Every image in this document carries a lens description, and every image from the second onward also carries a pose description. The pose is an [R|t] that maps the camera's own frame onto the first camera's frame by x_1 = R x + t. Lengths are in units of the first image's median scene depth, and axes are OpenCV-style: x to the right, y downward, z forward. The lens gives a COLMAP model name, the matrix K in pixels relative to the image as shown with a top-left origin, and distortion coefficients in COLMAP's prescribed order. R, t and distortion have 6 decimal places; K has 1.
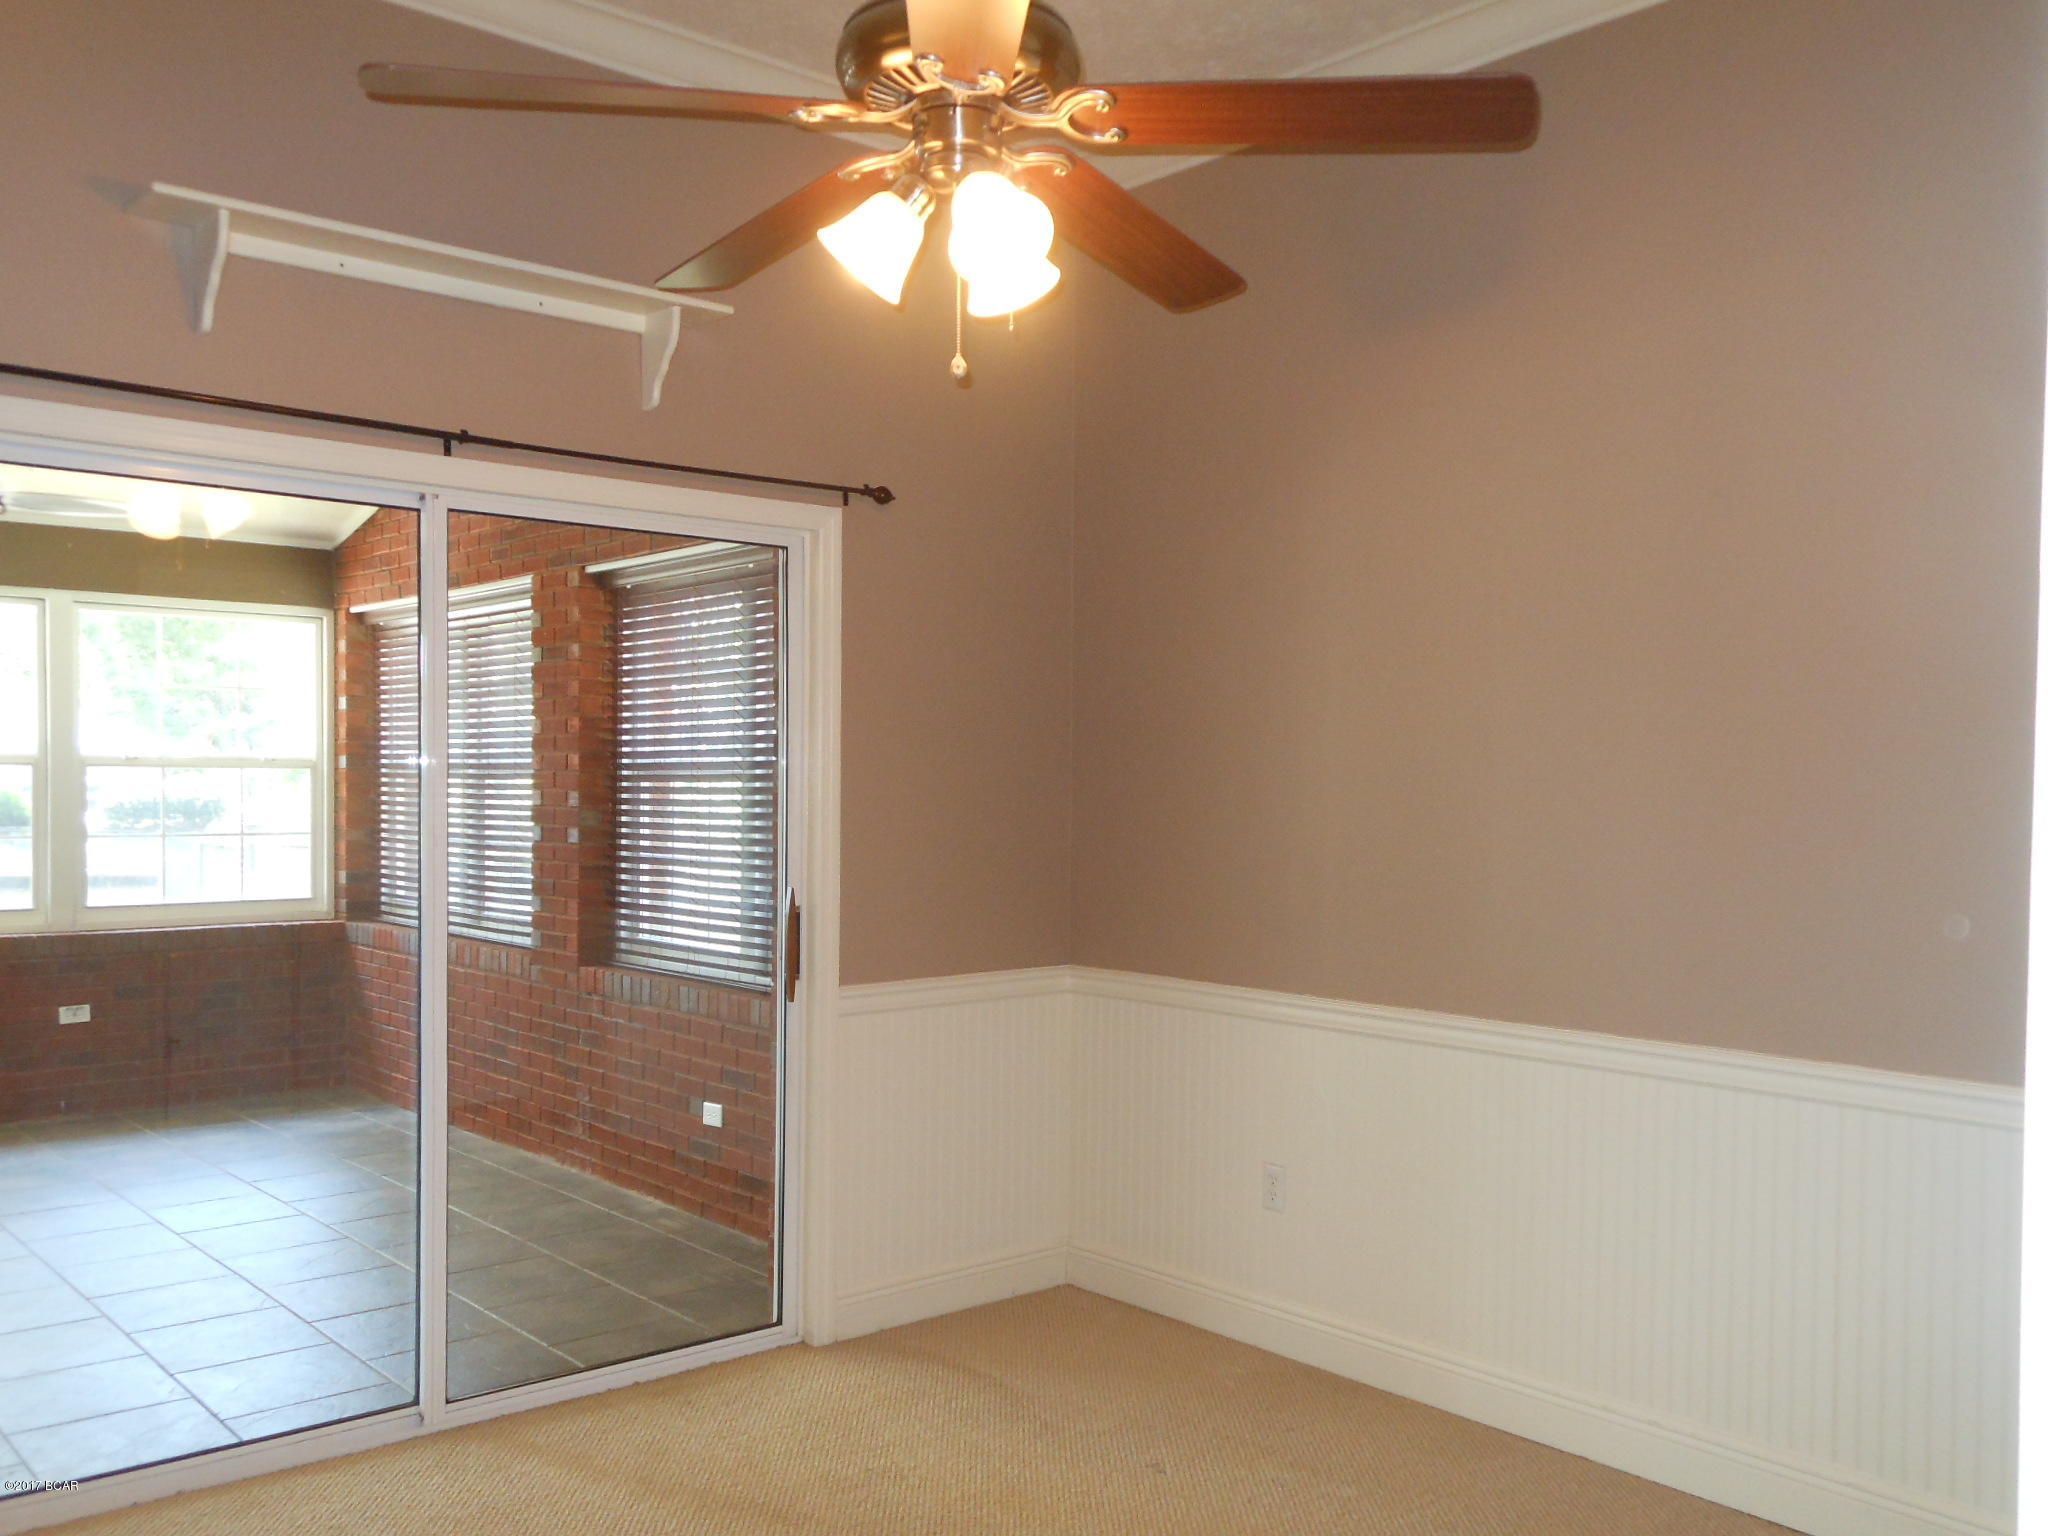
lens RADIAL K [[1725.1, 0, 1016.6], [0, 1725.1, 822.7], [0, 0, 1]] dist [-0.001866, 0.000798]
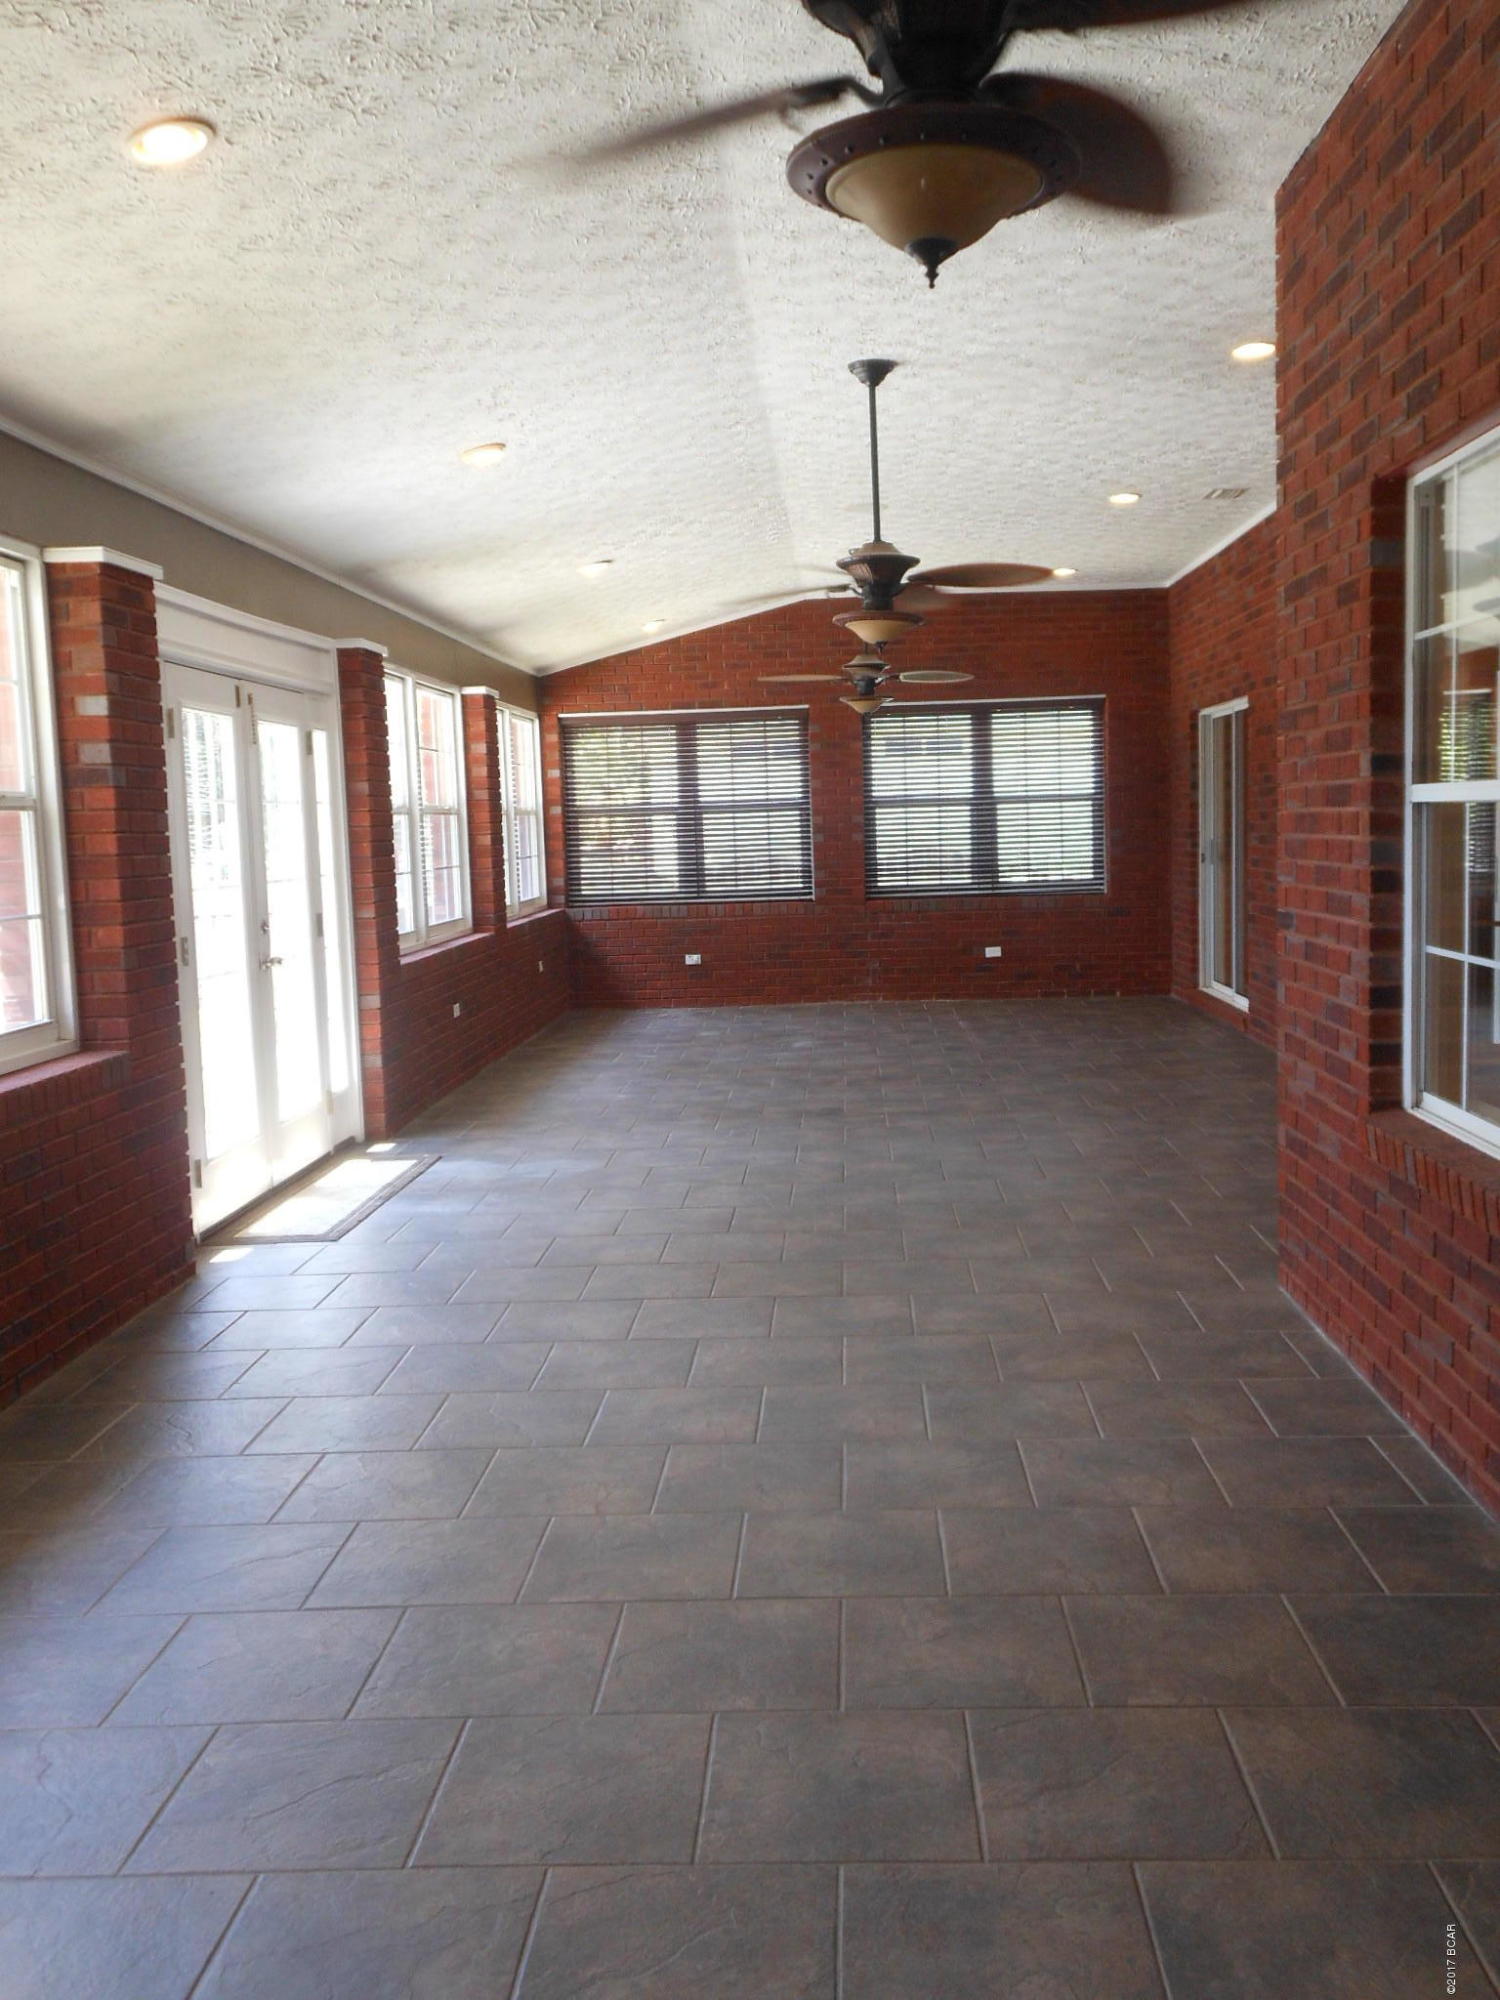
lens RADIAL K [[1684.7, 0, 750.0], [0, 1684.7, 1000.0], [0, 0, 1]] dist [-0.001866, 0.000798]
pose [[0.696452, -0.107707, 0.709474, -1.775985], [0.054333, 0.993749, 0.097528, -0.003536], [-0.715544, -0.029376, 0.697950, -0.298207]]
